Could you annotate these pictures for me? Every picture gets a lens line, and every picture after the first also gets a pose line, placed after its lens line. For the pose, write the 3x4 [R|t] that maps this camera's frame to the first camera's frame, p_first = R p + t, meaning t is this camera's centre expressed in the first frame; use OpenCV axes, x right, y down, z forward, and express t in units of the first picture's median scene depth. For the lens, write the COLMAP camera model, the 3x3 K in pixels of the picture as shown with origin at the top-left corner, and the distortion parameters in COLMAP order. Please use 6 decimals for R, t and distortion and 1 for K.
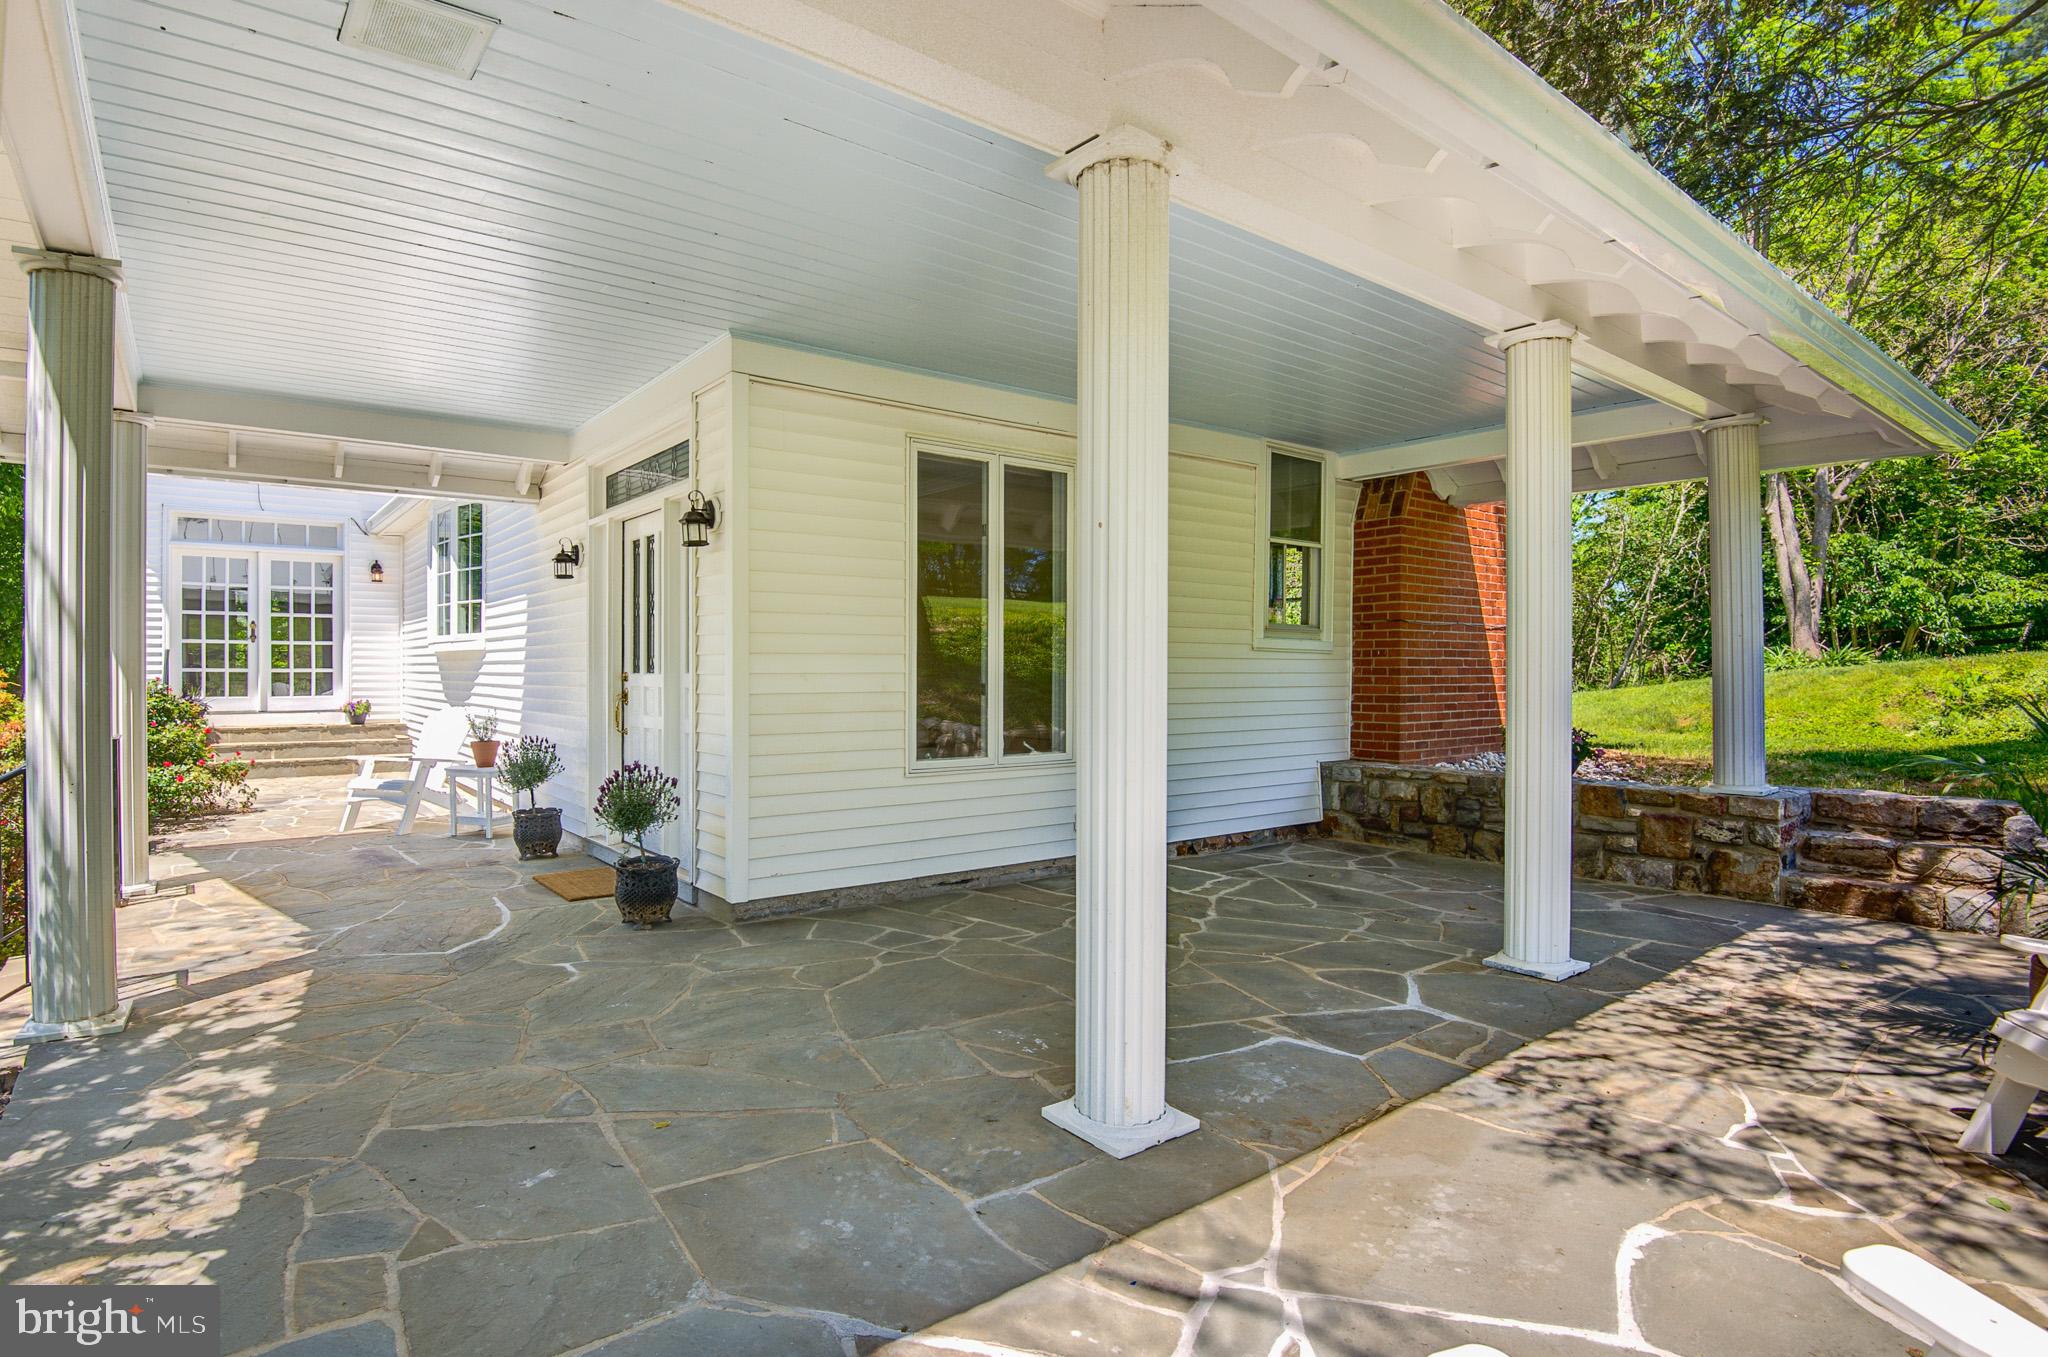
lens RADIAL K [[1190.7, 0, 1024.0], [0, 1190.7, 678.5], [0, 0, 1]] dist [0.000941, -0.048482]
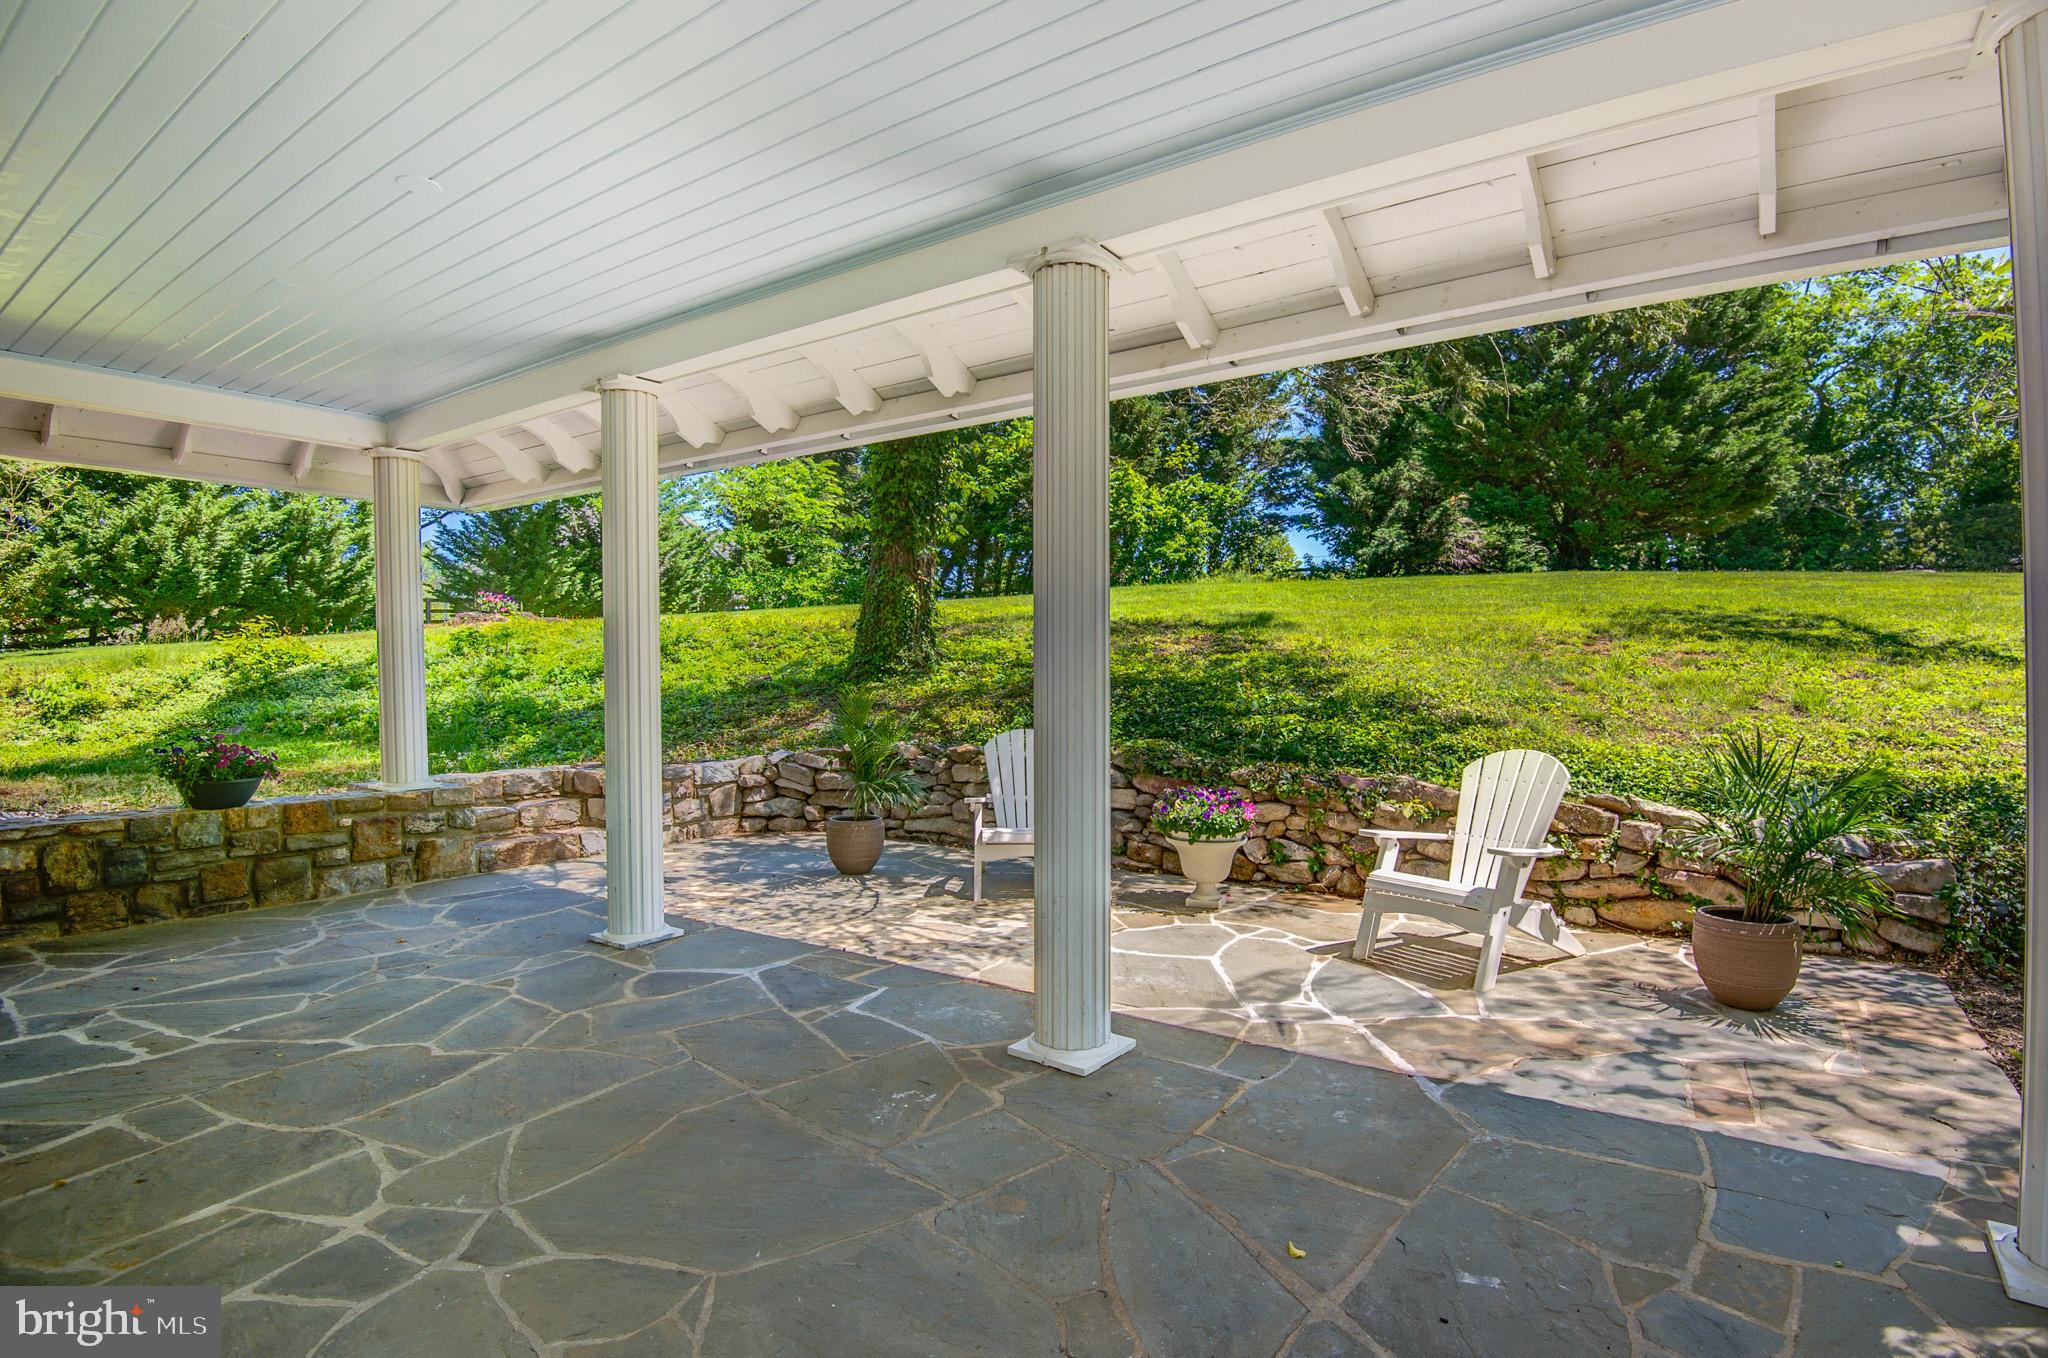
lens RADIAL K [[1010.0, 0, 1024.0], [0, 1010.0, 679.0], [0, 0, 1]] dist [-0.014655, -0.022143]
pose [[-0.330051, -0.006007, 0.943944, -0.710881], [0.012043, 0.999872, 0.010574, -0.014866], [-0.943886, 0.014858, -0.329937, 1.125167]]
